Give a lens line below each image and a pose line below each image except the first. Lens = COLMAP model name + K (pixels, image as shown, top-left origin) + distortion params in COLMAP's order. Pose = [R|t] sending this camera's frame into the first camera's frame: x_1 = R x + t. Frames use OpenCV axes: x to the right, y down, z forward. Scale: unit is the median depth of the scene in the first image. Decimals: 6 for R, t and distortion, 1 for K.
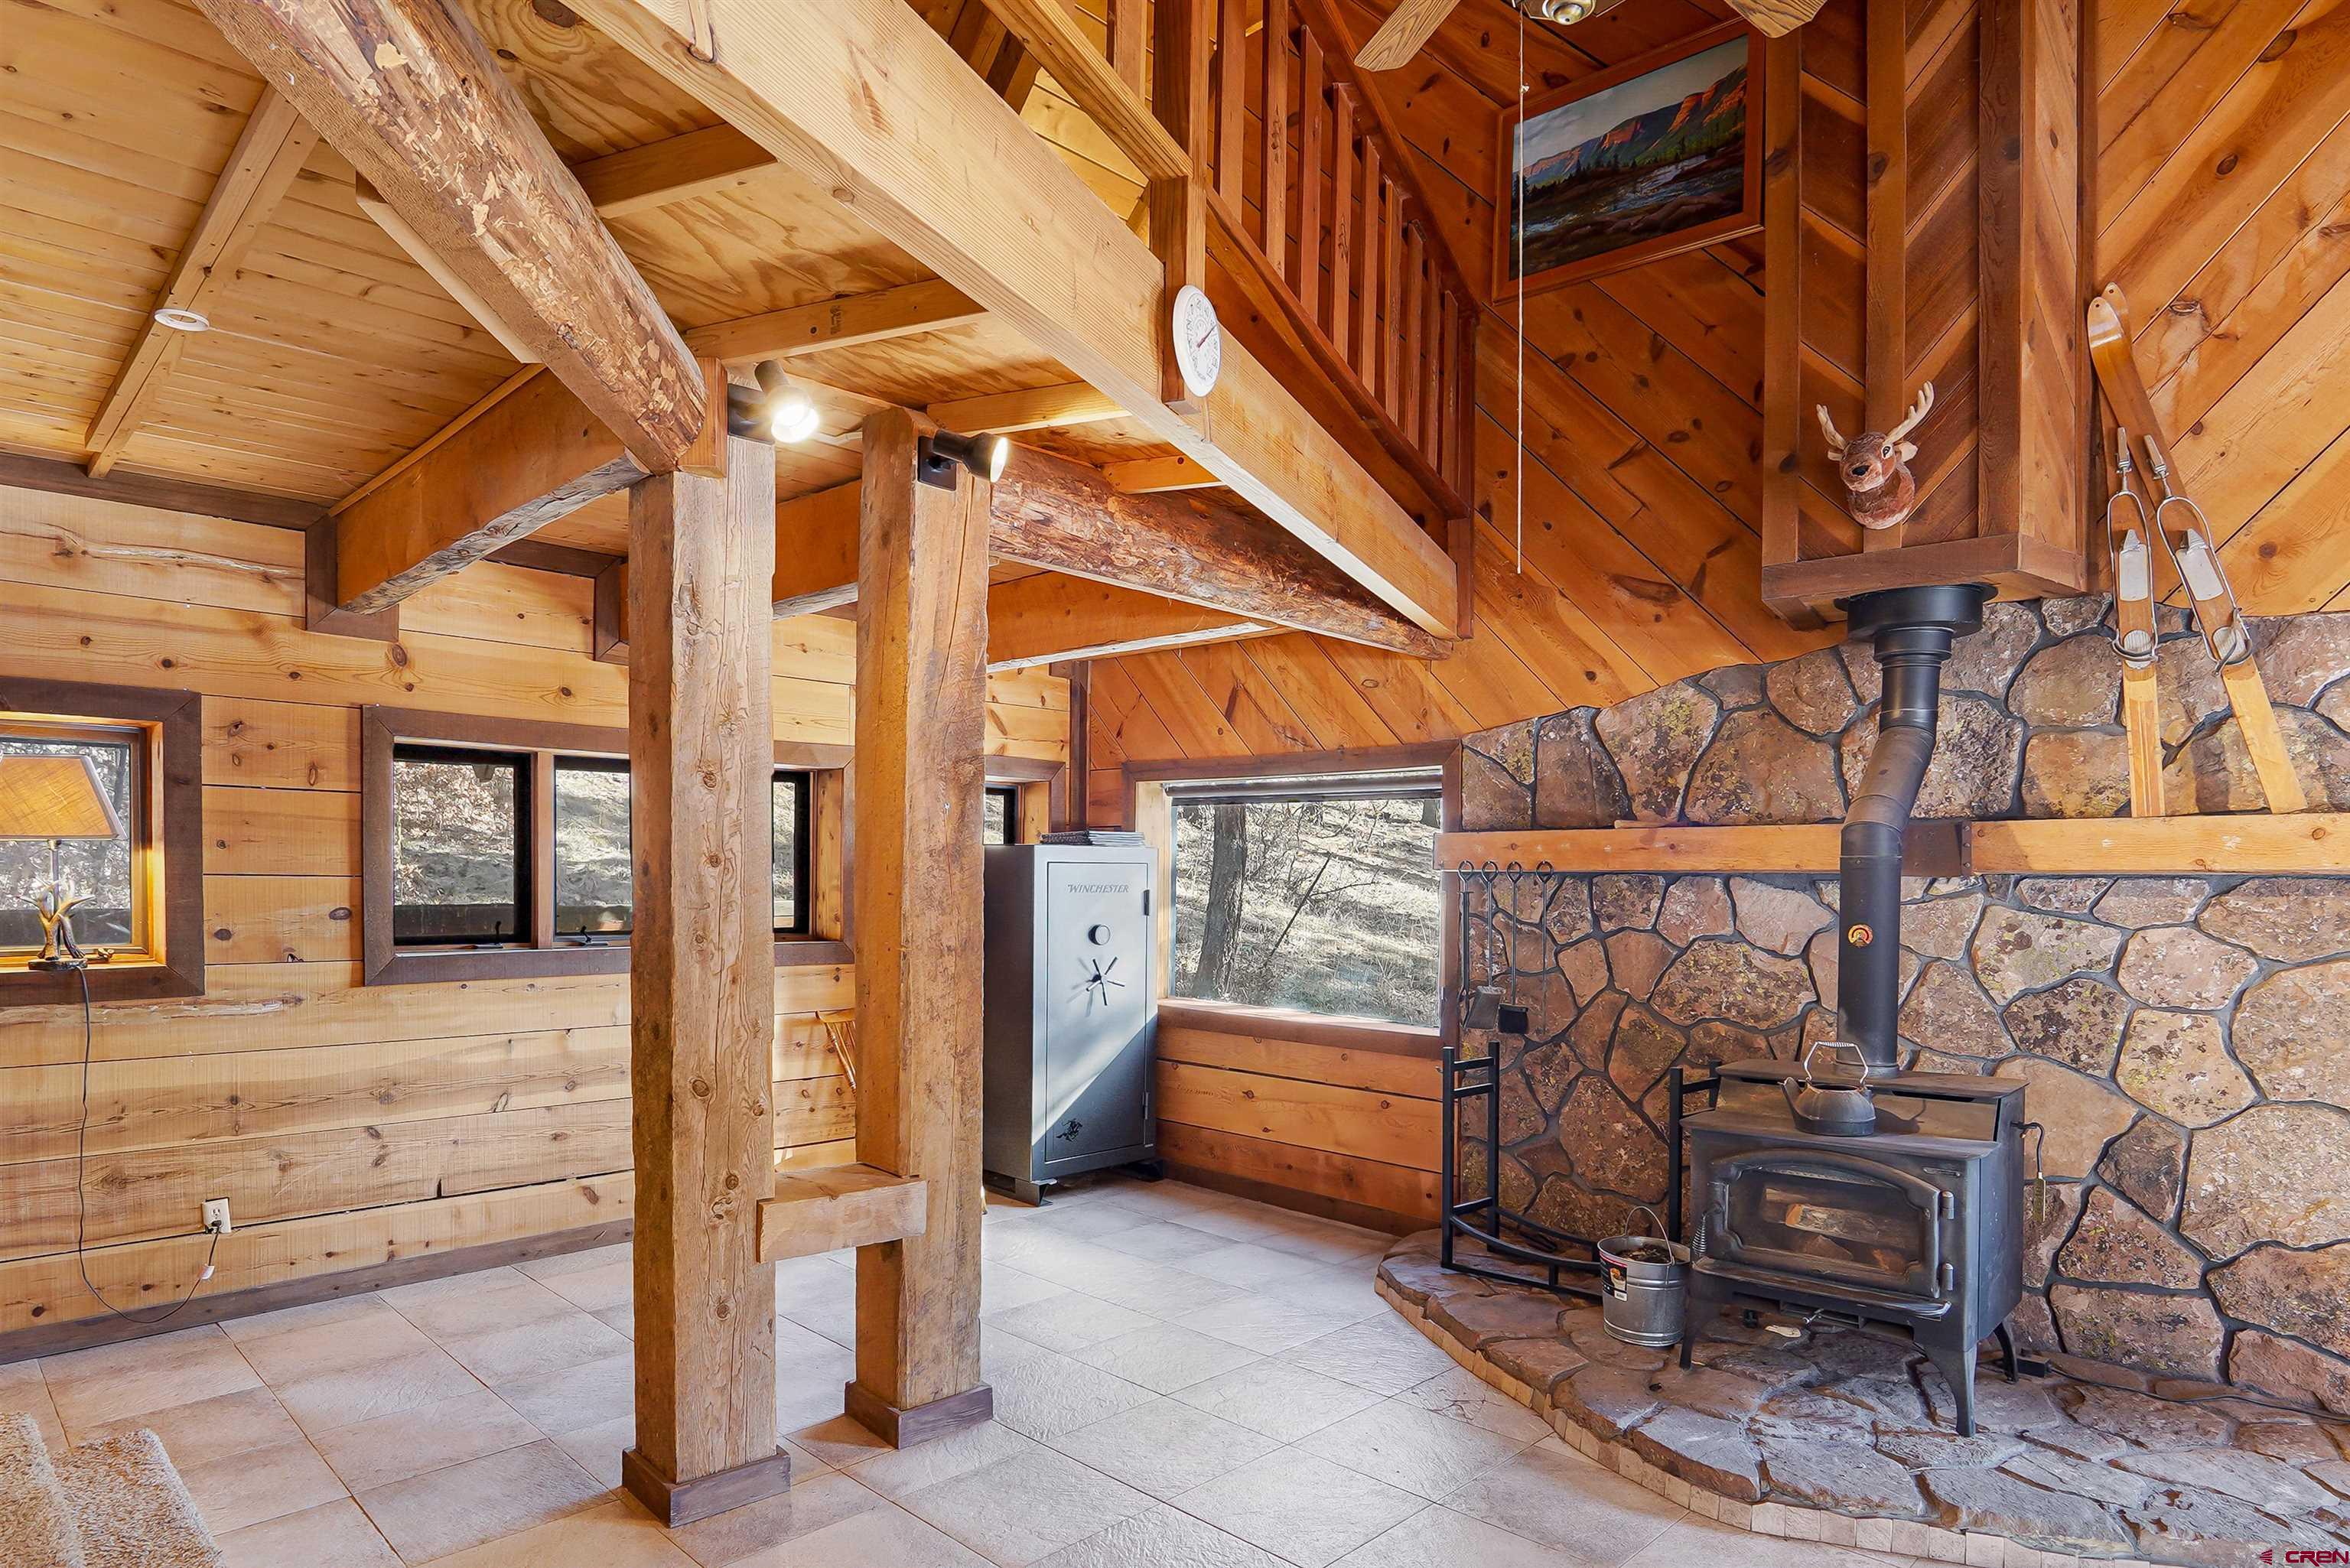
lens RADIAL K [[1294.1, 0, 1183.7], [0, 1294.1, 886.5], [0, 0, 1]] dist [-0.014216, 0.002079]
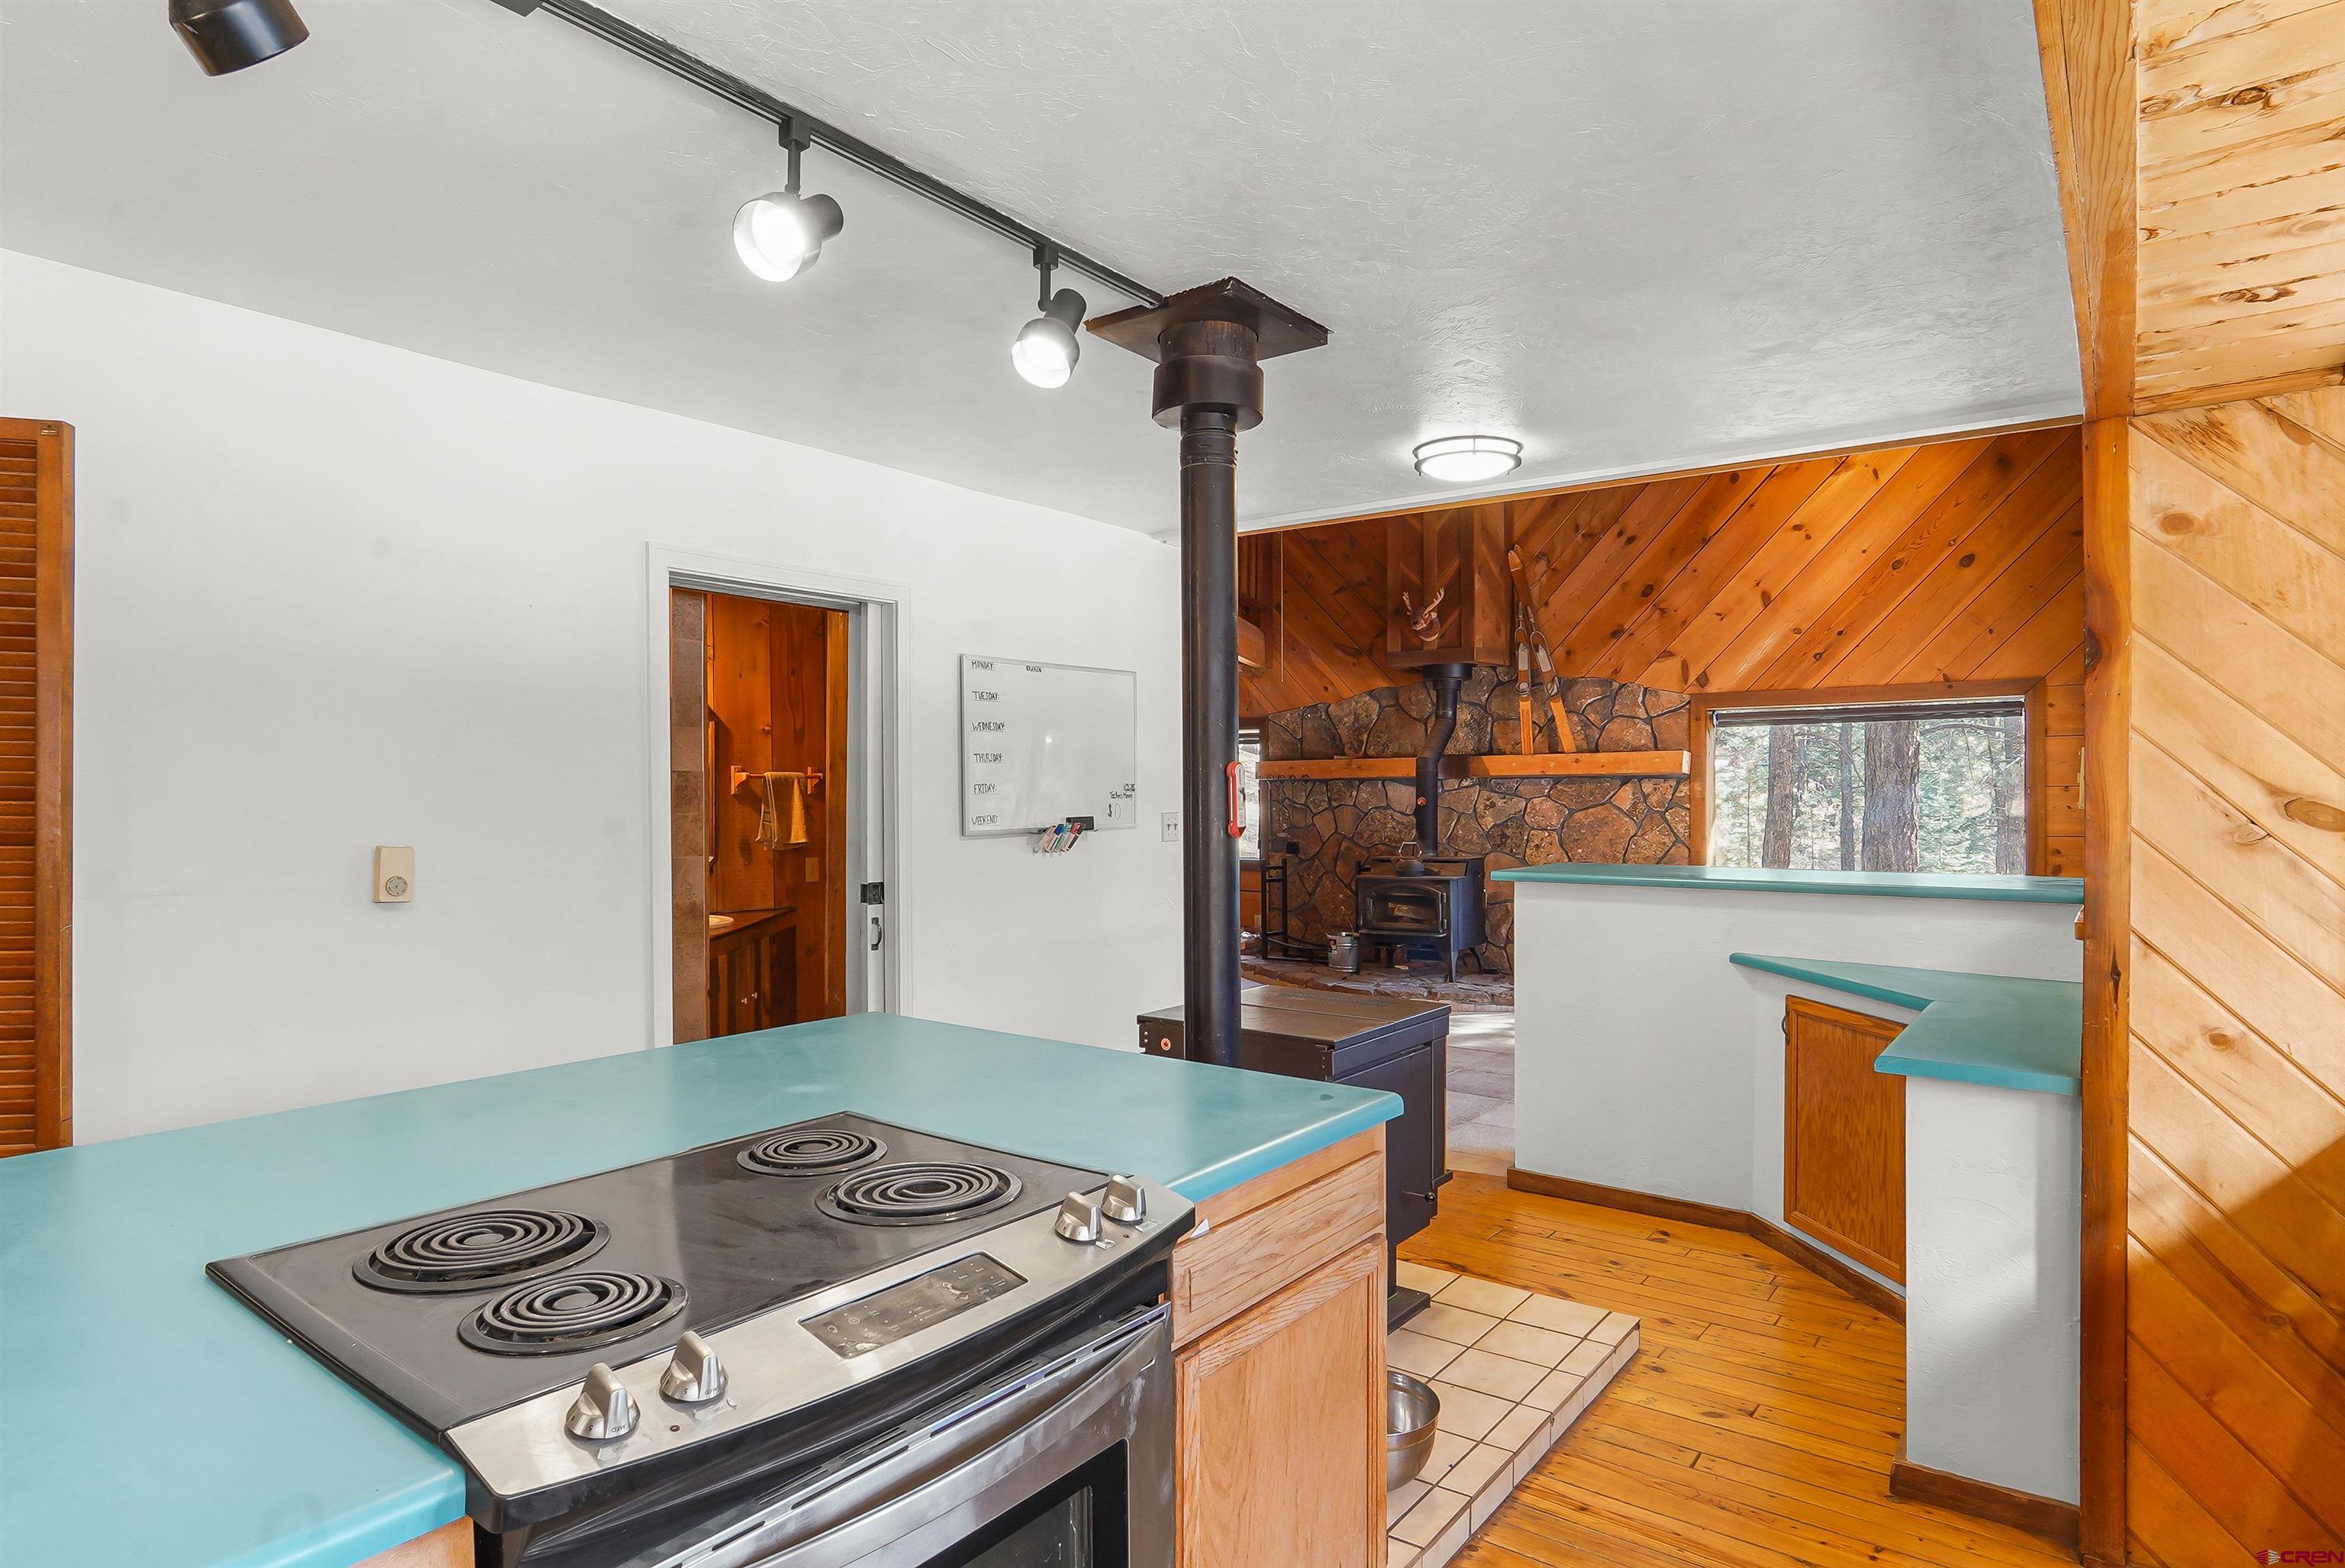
lens RADIAL K [[1260.2, 0, 1172.5], [0, 1260.2, 784.0], [0, 0, 1]] dist [-0.042550, 0.000000]
pose [[0.991134, -0.007210, 0.132668, -0.267657], [0.010065, 0.999732, -0.020865, 0.046165], [-0.132482, 0.022015, 0.990941, -1.275095]]
